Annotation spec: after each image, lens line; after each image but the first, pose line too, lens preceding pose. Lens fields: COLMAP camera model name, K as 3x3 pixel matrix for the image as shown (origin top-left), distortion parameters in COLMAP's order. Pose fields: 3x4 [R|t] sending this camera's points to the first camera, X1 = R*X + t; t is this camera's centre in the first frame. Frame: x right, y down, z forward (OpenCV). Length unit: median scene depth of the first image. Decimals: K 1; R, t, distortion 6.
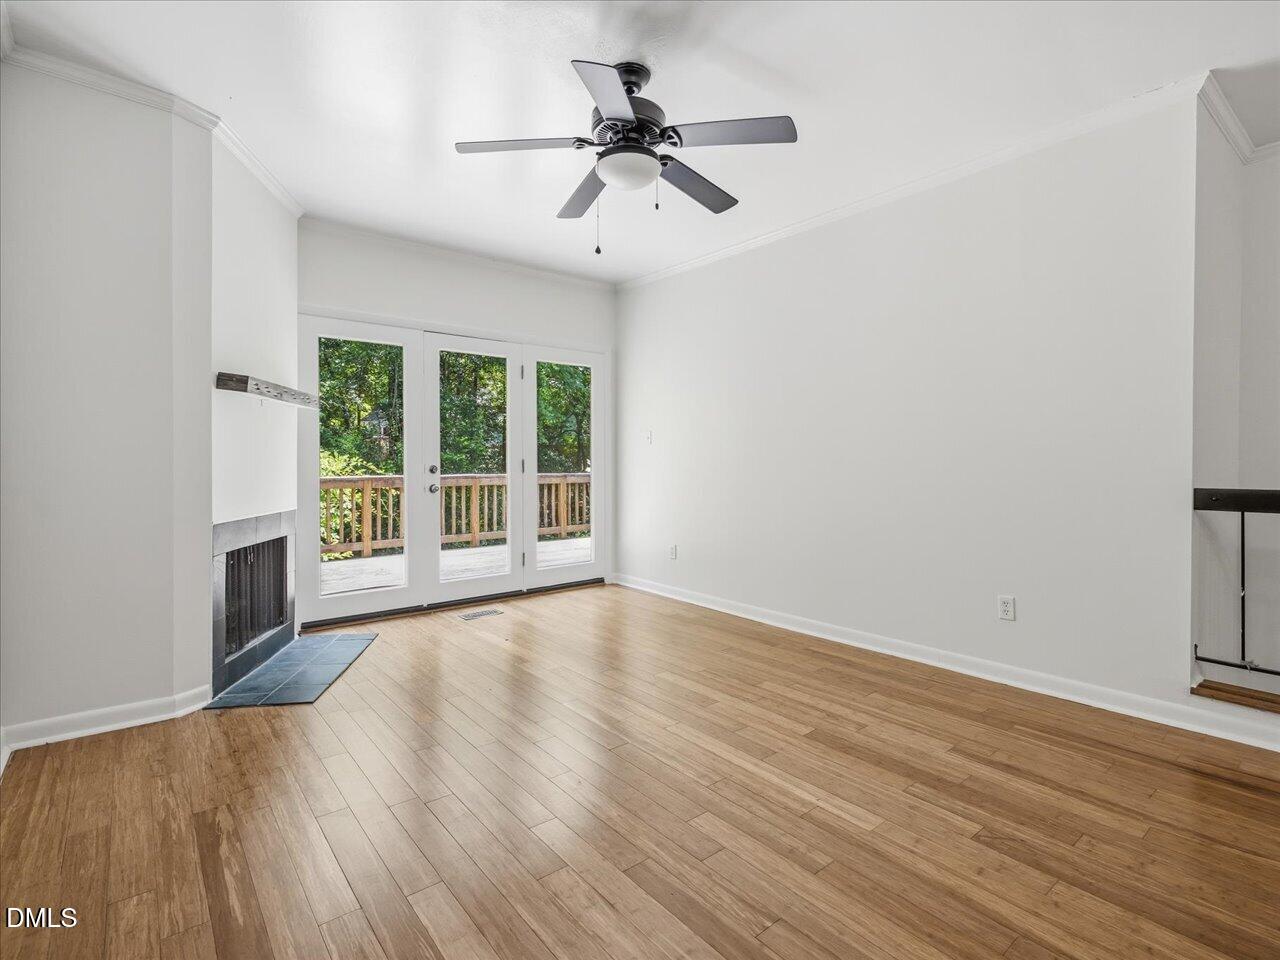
lens RADIAL K [[620.0, 0, 645.7], [0, 620.0, 454.2], [0, 0, 1]] dist [0.002751, 0.000370]
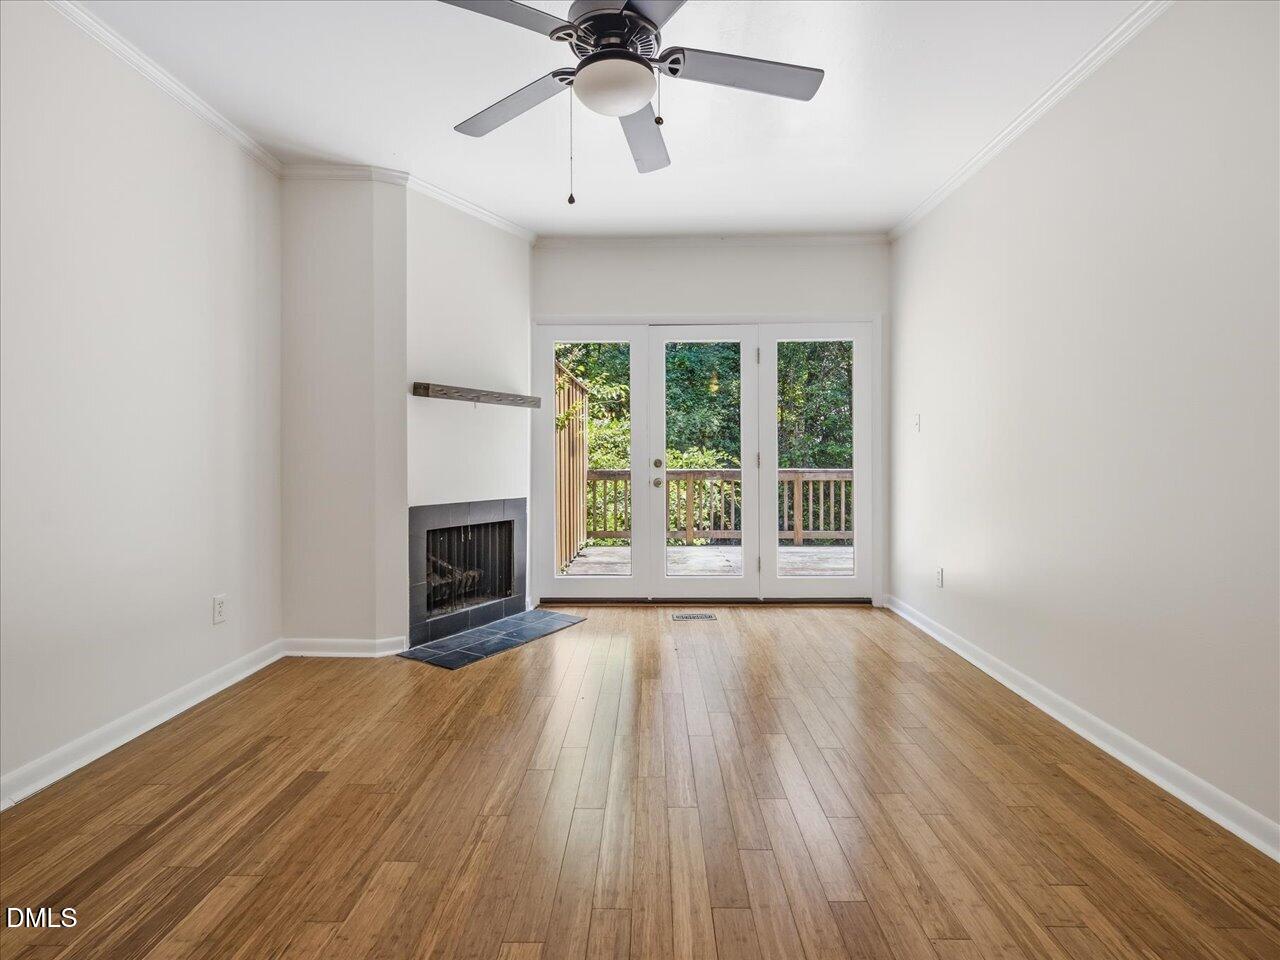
lens RADIAL K [[620.0, 0, 645.7], [0, 620.0, 454.2], [0, 0, 1]] dist [0.002751, 0.000370]
pose [[0.763155, -0.000889, -0.646215, 0.314046], [0.007581, 0.999943, 0.007577, 0.002357], [0.646172, -0.010681, 0.763117, 0.255312]]
